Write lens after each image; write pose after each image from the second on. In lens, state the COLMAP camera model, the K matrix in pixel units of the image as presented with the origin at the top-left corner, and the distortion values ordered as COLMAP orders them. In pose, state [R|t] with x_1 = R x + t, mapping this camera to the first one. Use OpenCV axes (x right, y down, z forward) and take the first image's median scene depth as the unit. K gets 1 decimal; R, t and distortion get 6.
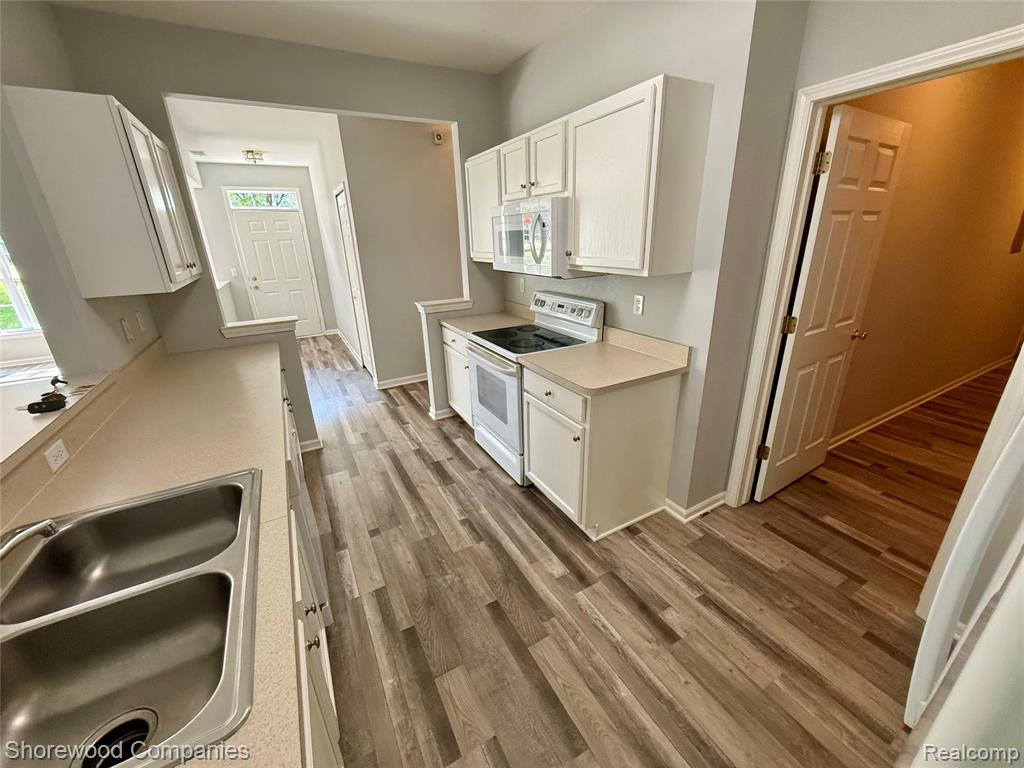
lens RADIAL K [[406.4, 0, 512.8], [0, 406.4, 387.3], [0, 0, 1]] dist [0.000999, -0.000048]
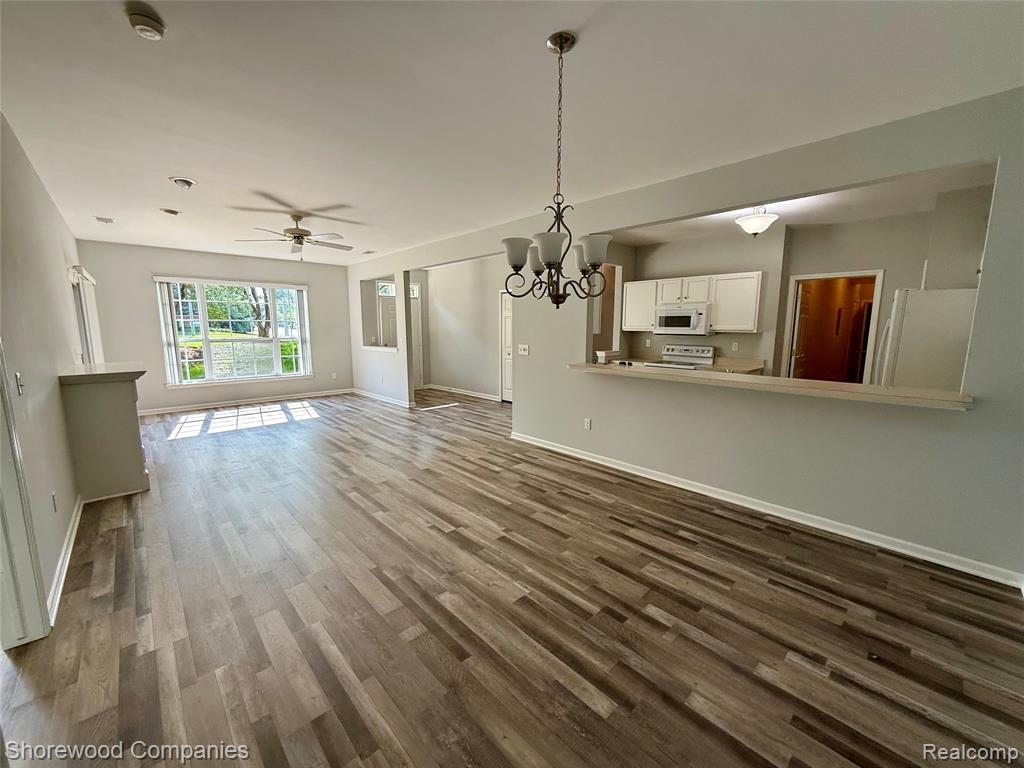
lens RADIAL K [[406.4, 0, 514.0], [0, 406.4, 384.6], [0, 0, 1]] dist [0.000999, -0.000048]
pose [[0.968549, -0.007067, 0.248723, -1.332286], [0.059460, 0.977210, -0.203777, 0.369103], [-0.241614, 0.212157, 0.946896, -0.788687]]
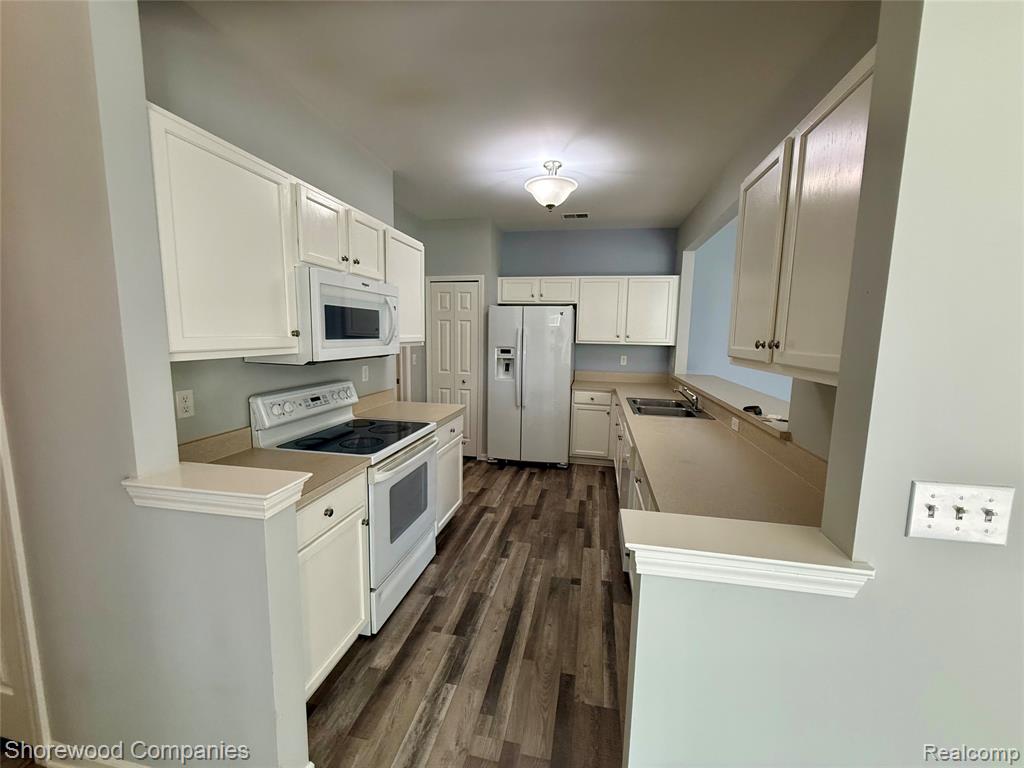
lens RADIAL K [[406.4, 0, 517.0], [0, 406.4, 385.1], [0, 0, 1]] dist [0.000999, -0.000048]
pose [[-0.767008, -0.071036, 0.637694, -0.715311], [0.223722, 0.901875, 0.369553, -0.441608], [-0.601372, 0.426116, -0.675853, 1.318995]]
